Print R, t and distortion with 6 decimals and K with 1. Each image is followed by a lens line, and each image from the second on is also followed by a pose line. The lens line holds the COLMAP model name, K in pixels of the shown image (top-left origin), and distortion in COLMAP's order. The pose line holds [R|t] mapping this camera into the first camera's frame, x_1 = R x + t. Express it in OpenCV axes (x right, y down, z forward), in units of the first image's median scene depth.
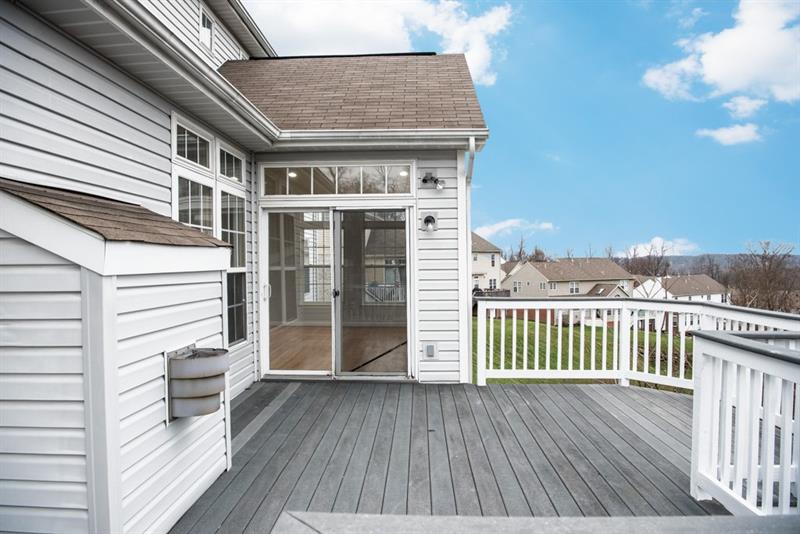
lens RADIAL K [[550.1, 0, 400.0], [0, 550.1, 267.0], [0, 0, 1]] dist [-0.065668, 0.001391]
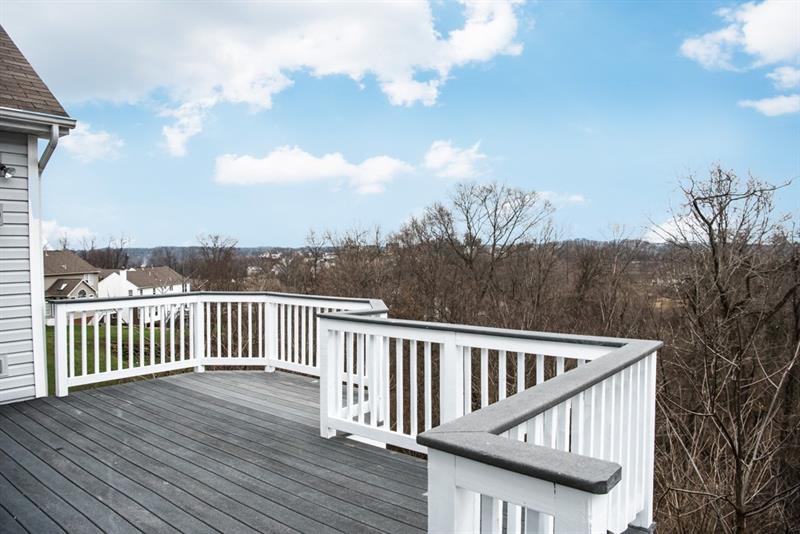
lens RADIAL K [[550.1, 0, 400.0], [0, 550.1, 267.0], [0, 0, 1]] dist [-0.065668, 0.001391]
pose [[0.601926, -0.020861, 0.798280, -0.262344], [0.009645, 0.999776, 0.018854, -0.013900], [-0.798494, -0.003649, 0.601992, 0.010482]]
